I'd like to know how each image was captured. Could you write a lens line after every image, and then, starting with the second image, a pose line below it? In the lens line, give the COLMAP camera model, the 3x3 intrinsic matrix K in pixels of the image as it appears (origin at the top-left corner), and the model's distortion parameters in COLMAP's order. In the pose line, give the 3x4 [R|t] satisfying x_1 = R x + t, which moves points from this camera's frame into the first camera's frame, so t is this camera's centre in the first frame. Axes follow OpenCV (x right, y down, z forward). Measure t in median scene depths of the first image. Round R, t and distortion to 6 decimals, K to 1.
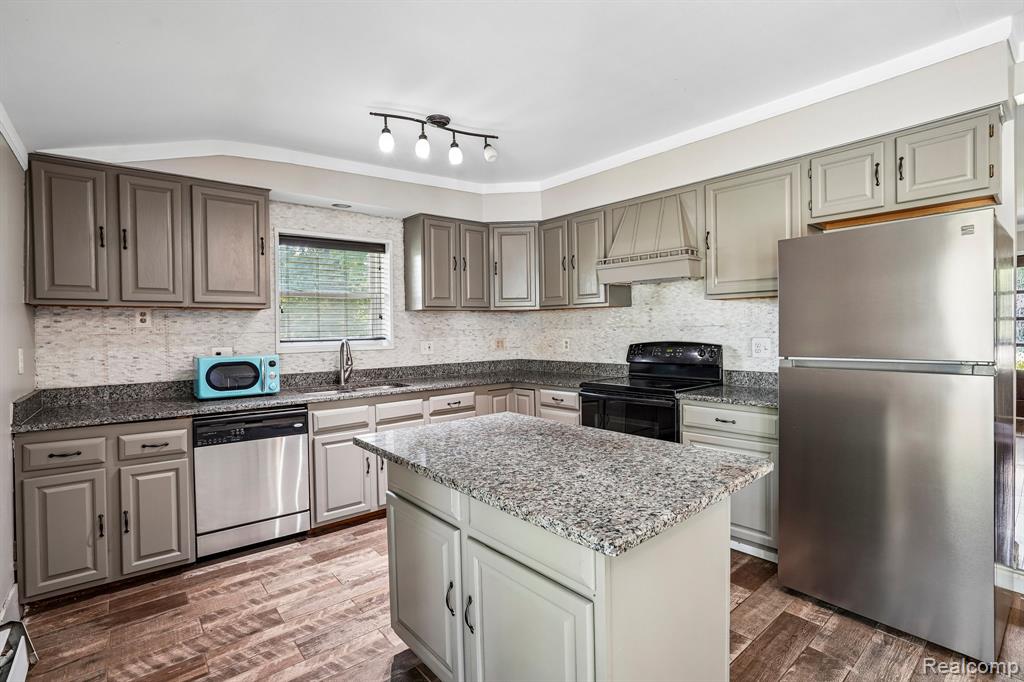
lens RADIAL K [[481.7, 0, 518.0], [0, 481.7, 330.0], [0, 0, 1]] dist [-0.058572, 0.027012]
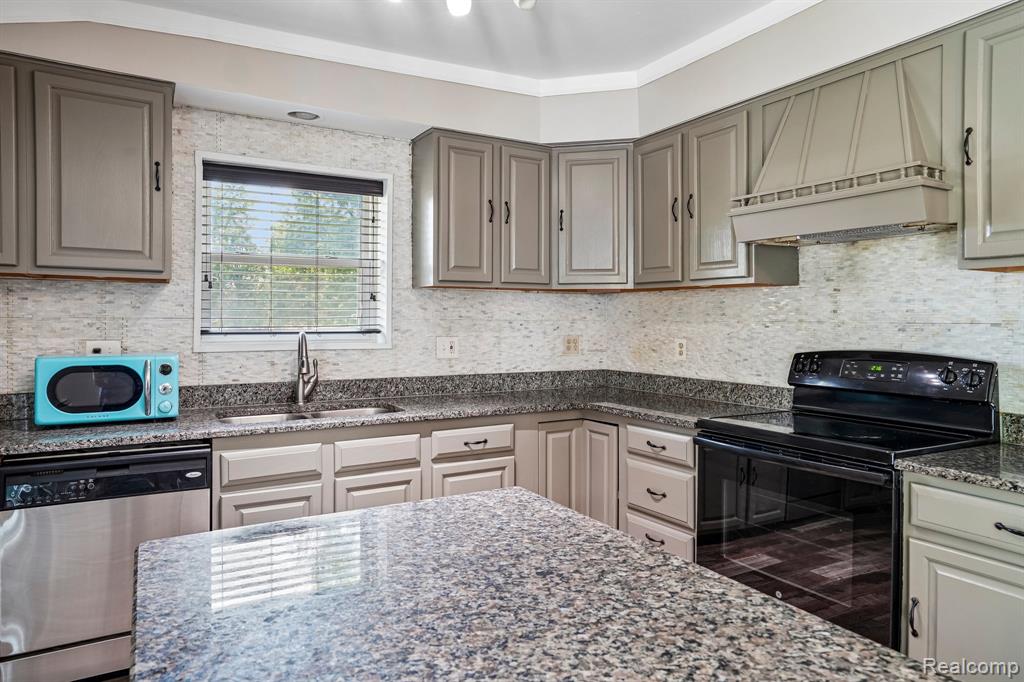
lens RADIAL K [[653.2, 0, 514.2], [0, 653.2, 315.8], [0, 0, 1]] dist [0.037139, -0.000262]
pose [[0.981051, 0.019699, -0.192748, 0.064988], [-0.021272, 0.999755, -0.006092, -0.001279], [0.192581, 0.010076, 0.981229, 0.205251]]
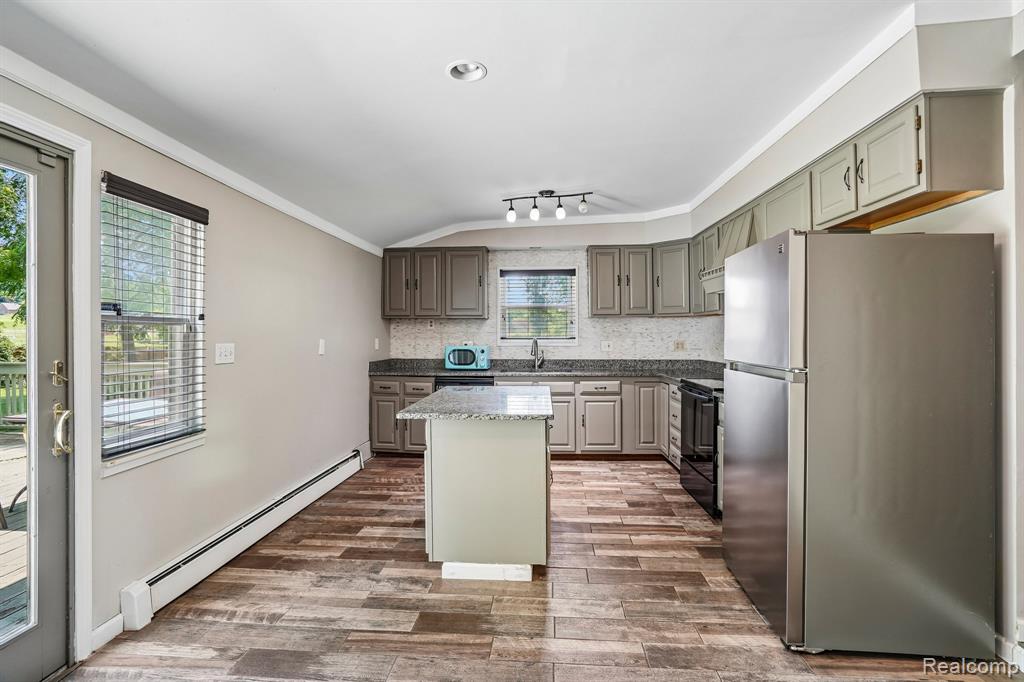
lens RADIAL K [[481.7, 0, 518.0], [0, 481.7, 330.0], [0, 0, 1]] dist [-0.058572, 0.027012]
pose [[0.722903, 0.010018, -0.690877, 0.593964], [-0.011092, 0.999934, 0.002893, -0.008699], [0.690860, 0.005572, 0.722967, -0.109961]]
